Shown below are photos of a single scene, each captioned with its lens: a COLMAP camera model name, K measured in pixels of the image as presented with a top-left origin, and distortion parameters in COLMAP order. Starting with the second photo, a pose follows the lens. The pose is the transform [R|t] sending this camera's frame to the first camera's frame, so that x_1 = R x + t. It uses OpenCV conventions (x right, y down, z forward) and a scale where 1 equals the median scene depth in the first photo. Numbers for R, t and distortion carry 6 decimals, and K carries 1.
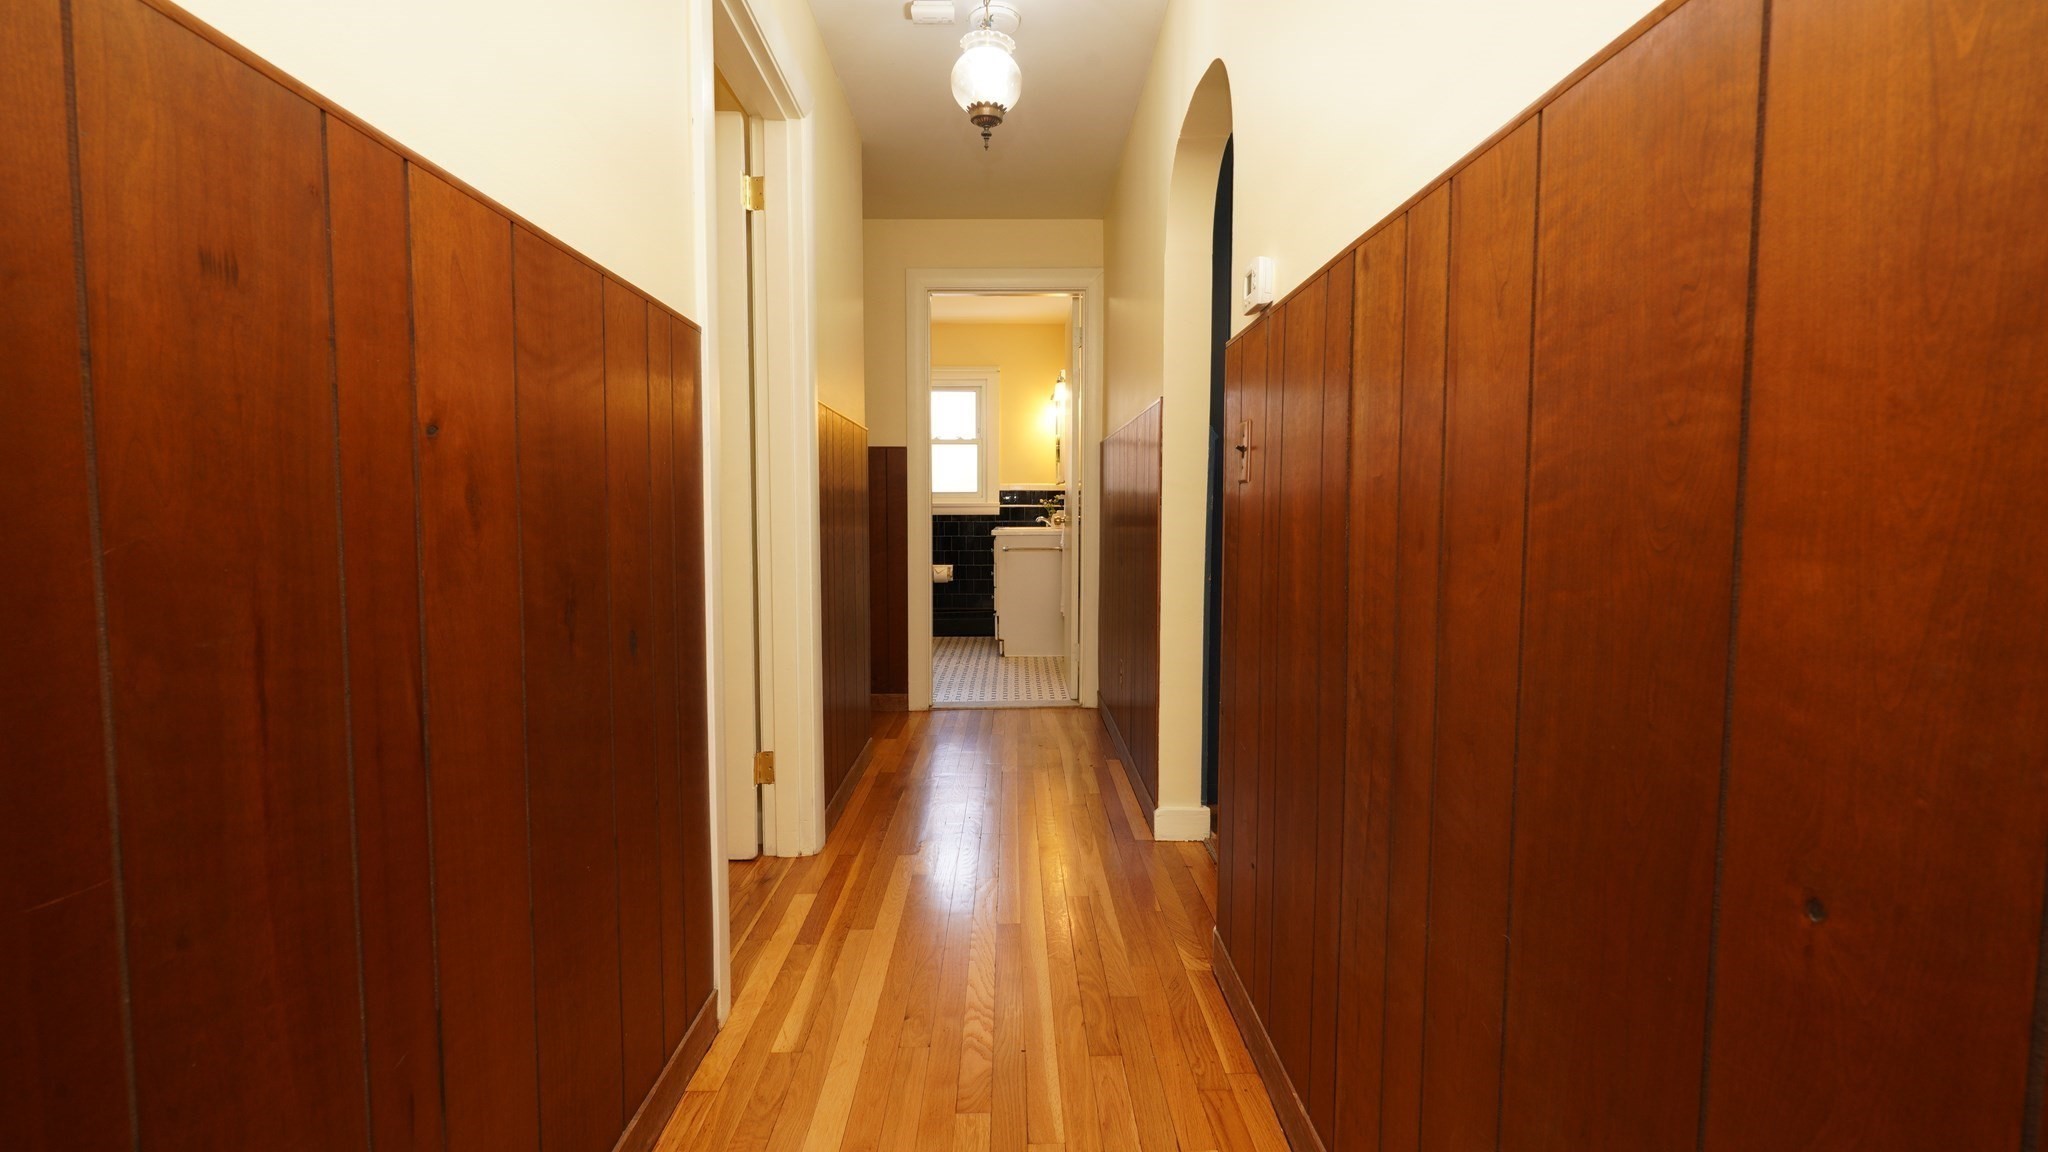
lens RADIAL K [[925.4, 0, 1017.2], [0, 925.4, 570.9], [0, 0, 1]] dist [-0.004450, 0.001259]
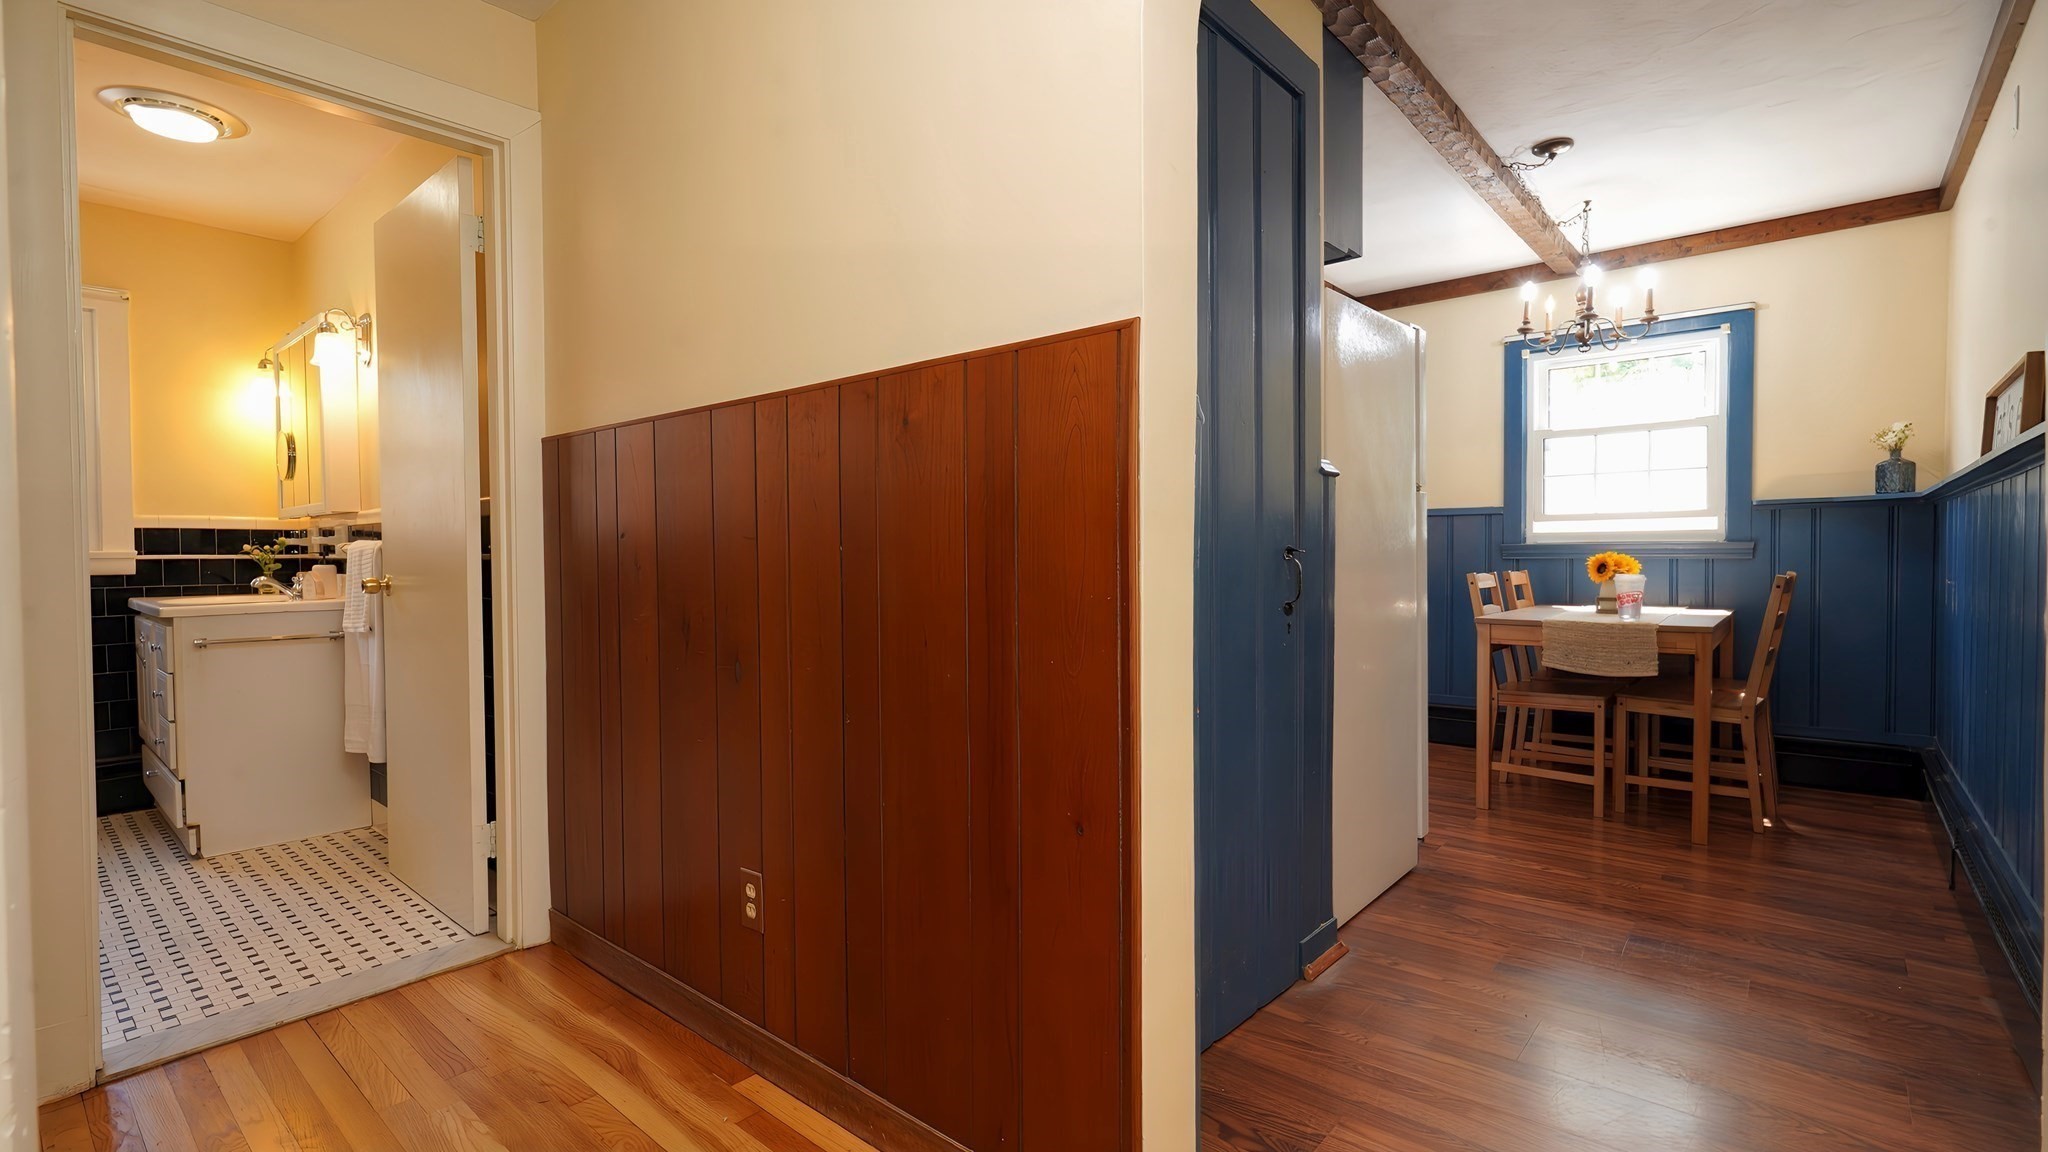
lens RADIAL K [[925.4, 0, 1033.4], [0, 925.4, 579.8], [0, 0, 1]] dist [-0.004450, 0.001259]
pose [[0.652956, -0.020156, 0.757127, -0.087298], [0.056085, 0.998188, -0.021794, -0.019298], [-0.755316, 0.056694, 0.652904, 0.301791]]
